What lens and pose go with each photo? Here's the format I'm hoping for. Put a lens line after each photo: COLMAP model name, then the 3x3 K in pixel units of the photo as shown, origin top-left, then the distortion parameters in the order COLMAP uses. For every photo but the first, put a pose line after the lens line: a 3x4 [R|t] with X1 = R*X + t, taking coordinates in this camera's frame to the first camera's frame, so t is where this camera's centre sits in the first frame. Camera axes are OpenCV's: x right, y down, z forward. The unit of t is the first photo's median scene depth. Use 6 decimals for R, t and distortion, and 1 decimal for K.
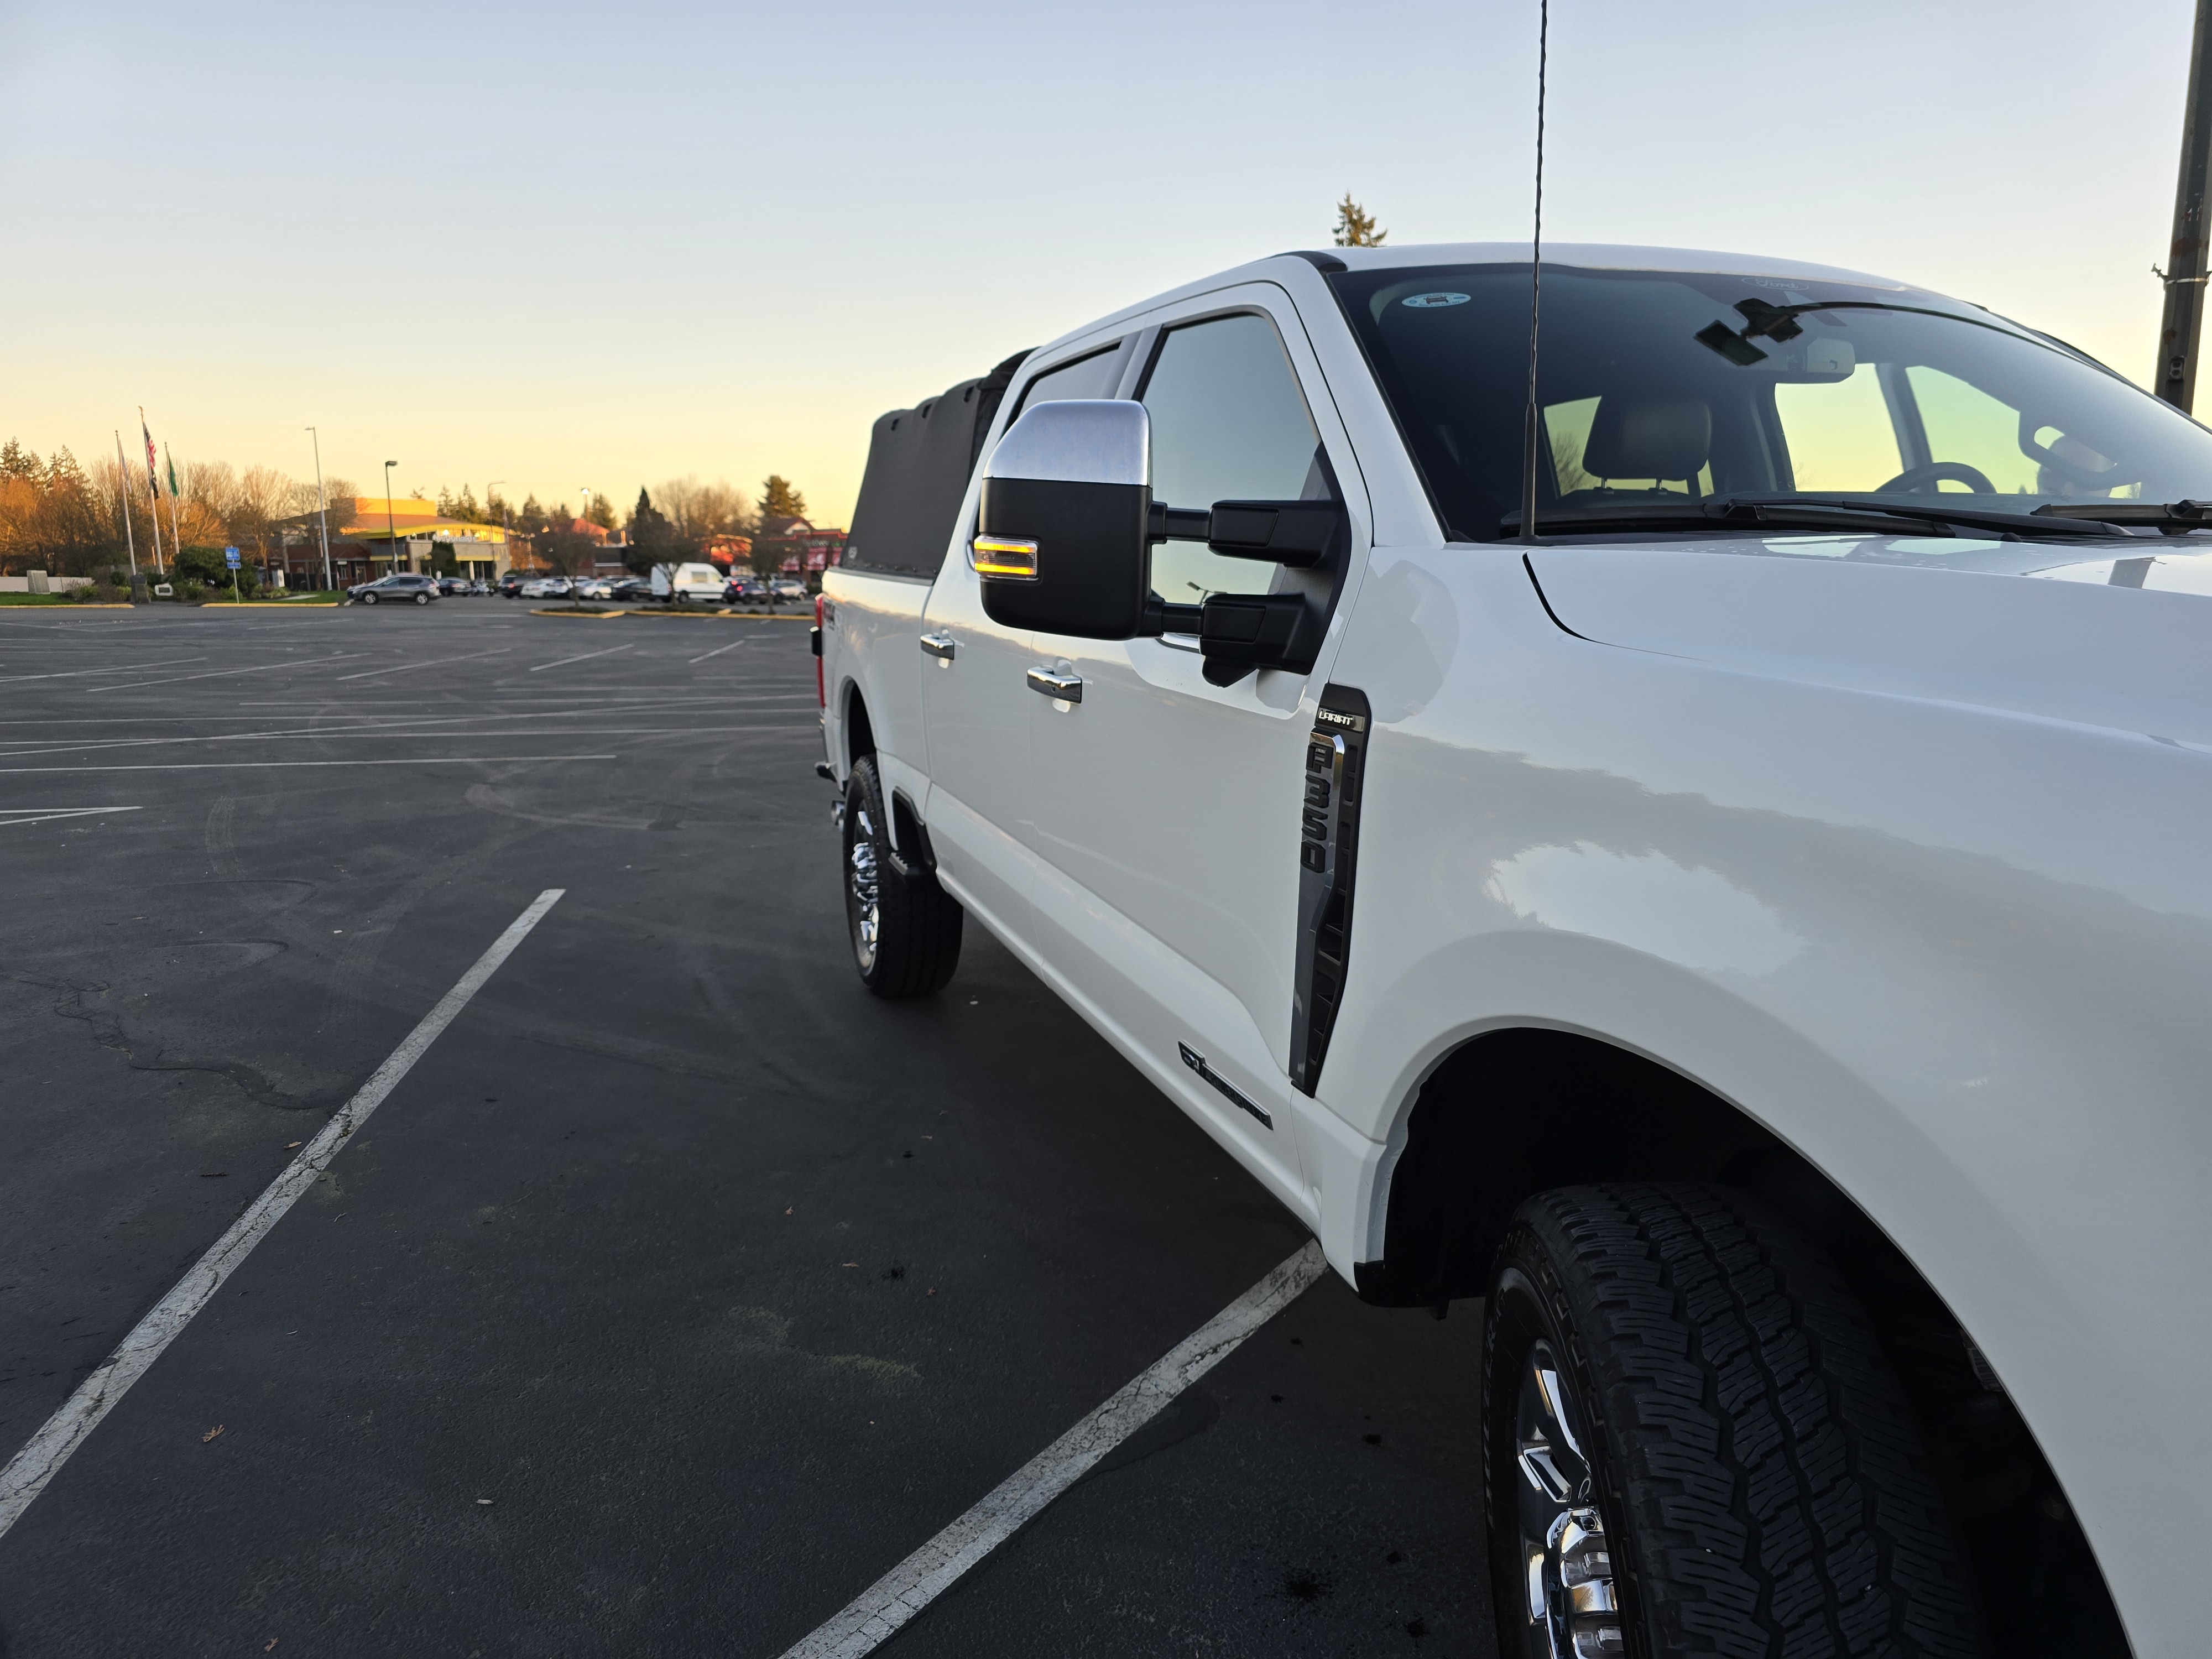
lens RADIAL K [[1530.9, 0, 1117.9], [0, 1530.9, 815.9], [0, 0, 1]] dist [0.042412, -0.040694]
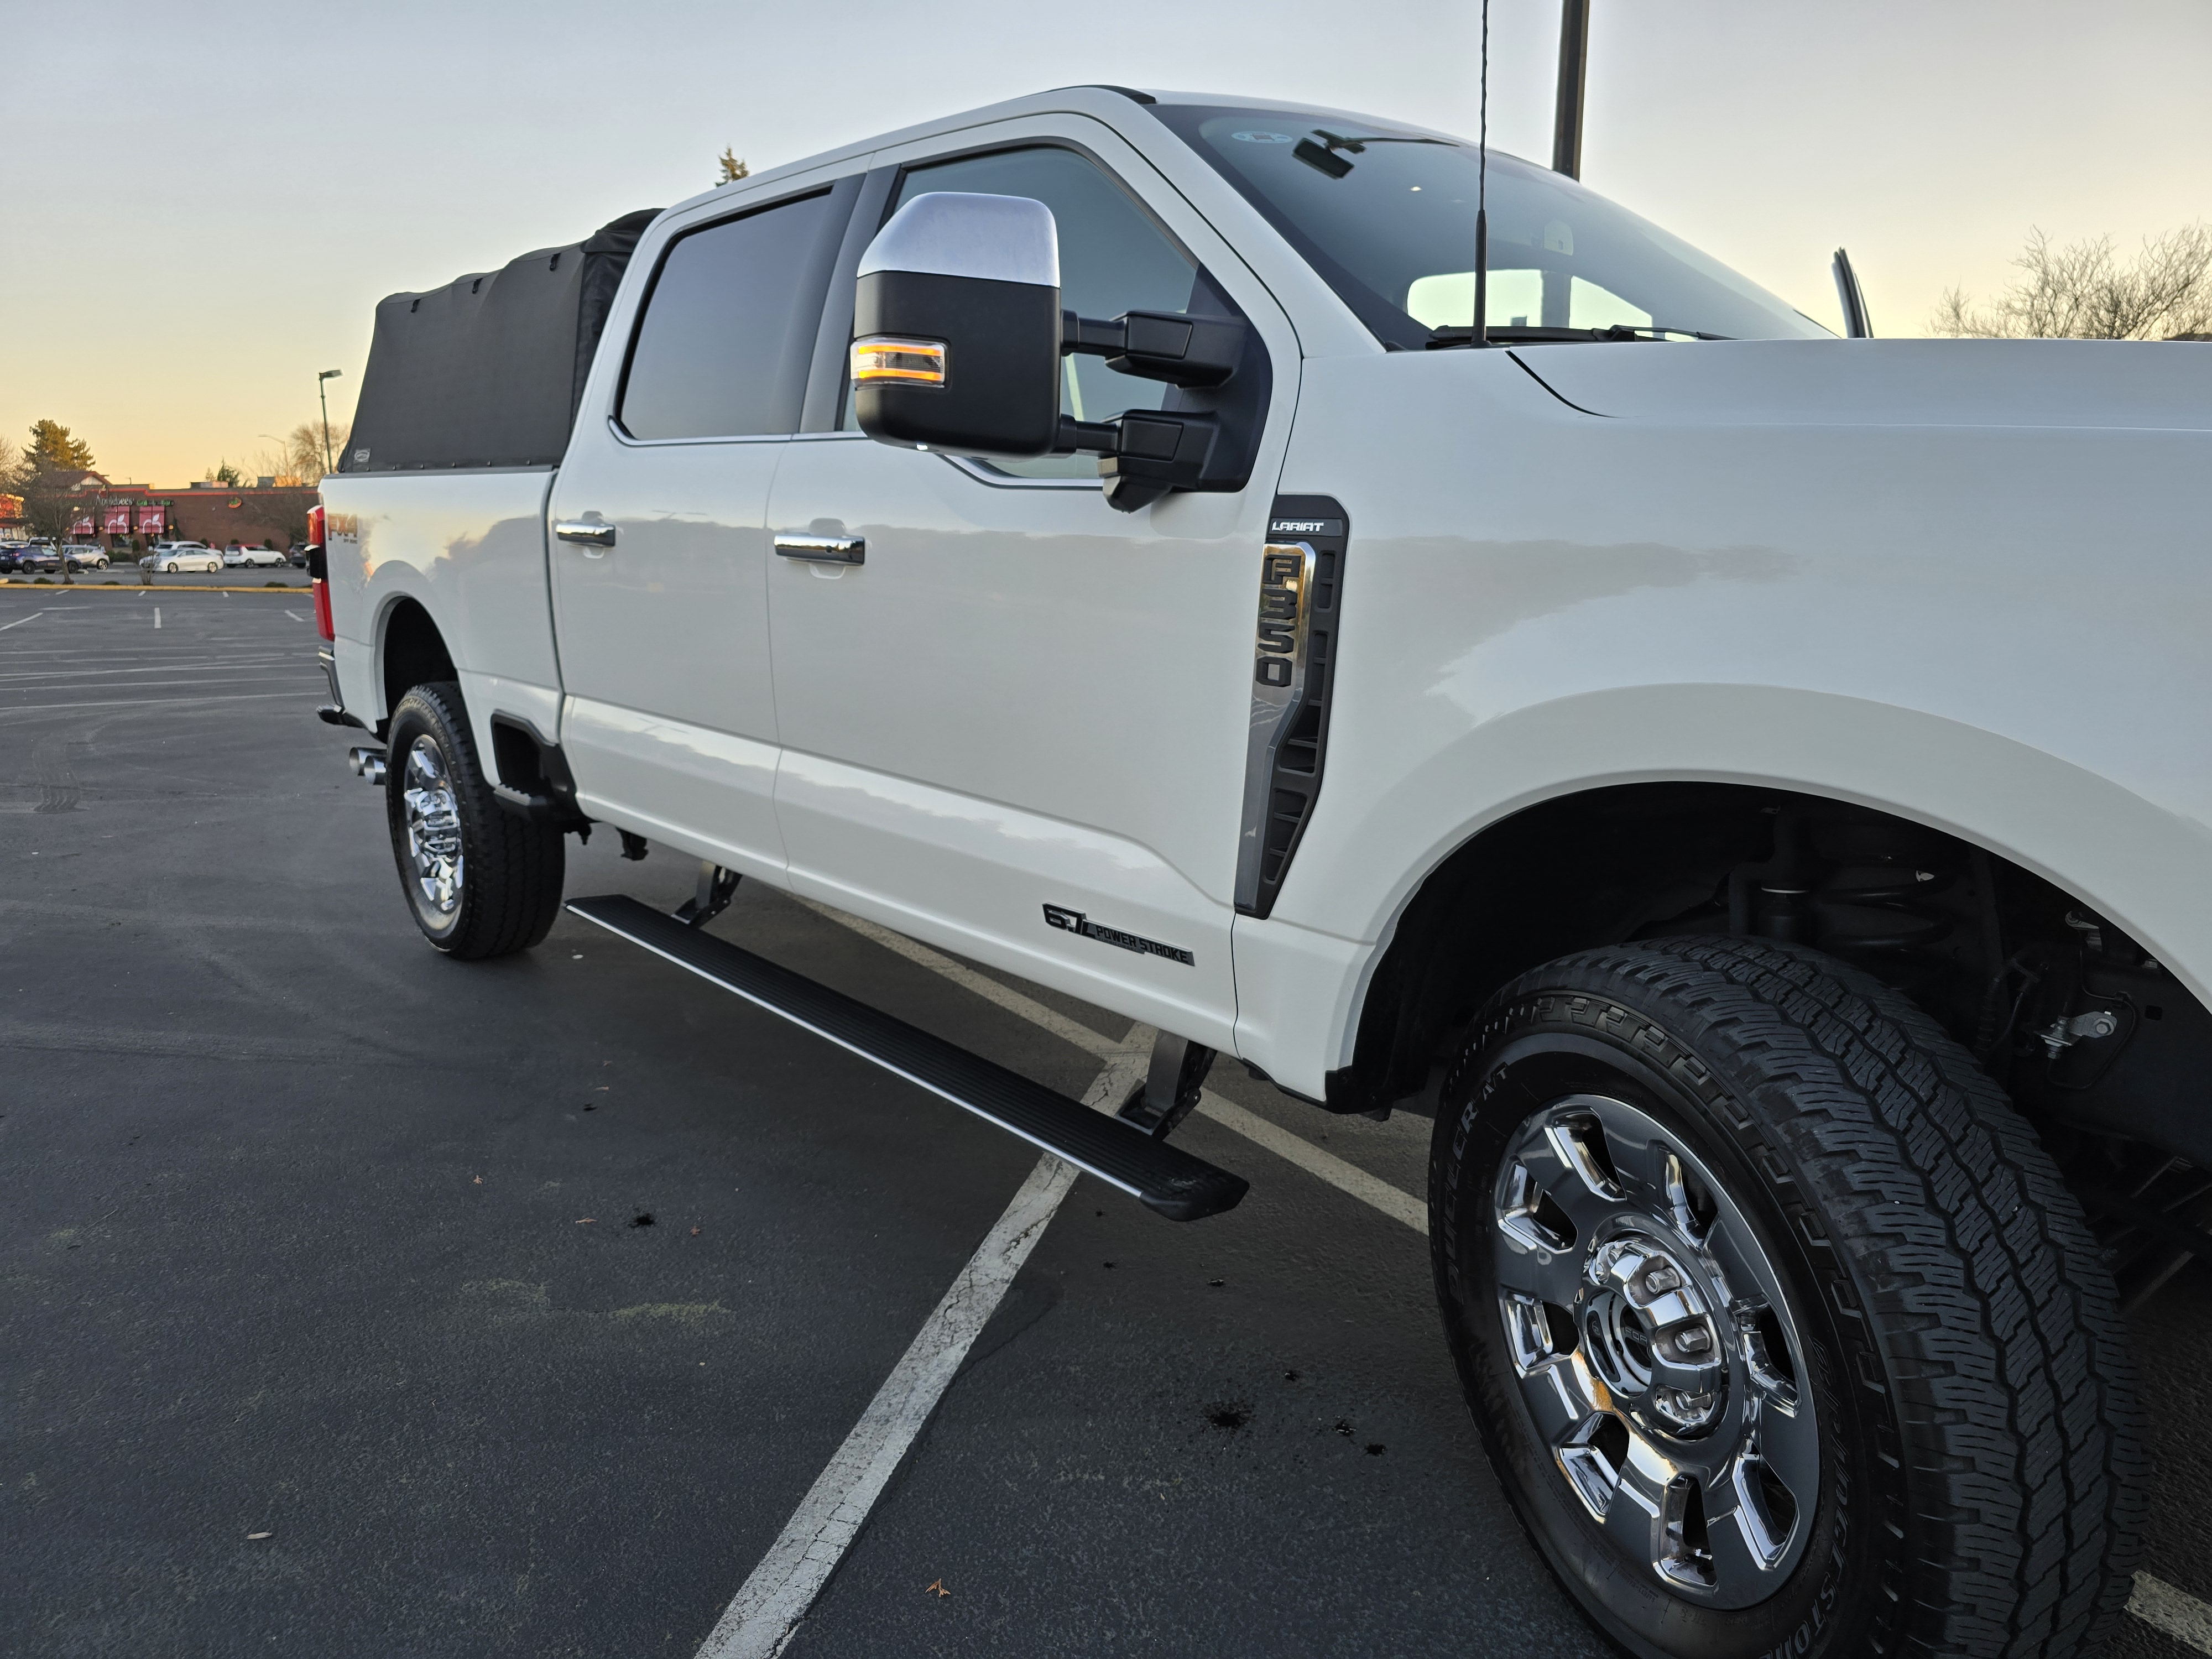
lens RADIAL K [[1530.9, 0, 1104.1], [0, 1530.9, 849.0], [0, 0, 1]] dist [0.042412, -0.040694]
pose [[0.929423, -0.066212, 0.363026, -0.281497], [0.053325, 0.997544, 0.045418, 0.074339], [-0.365142, -0.022854, 0.930671, 0.095178]]
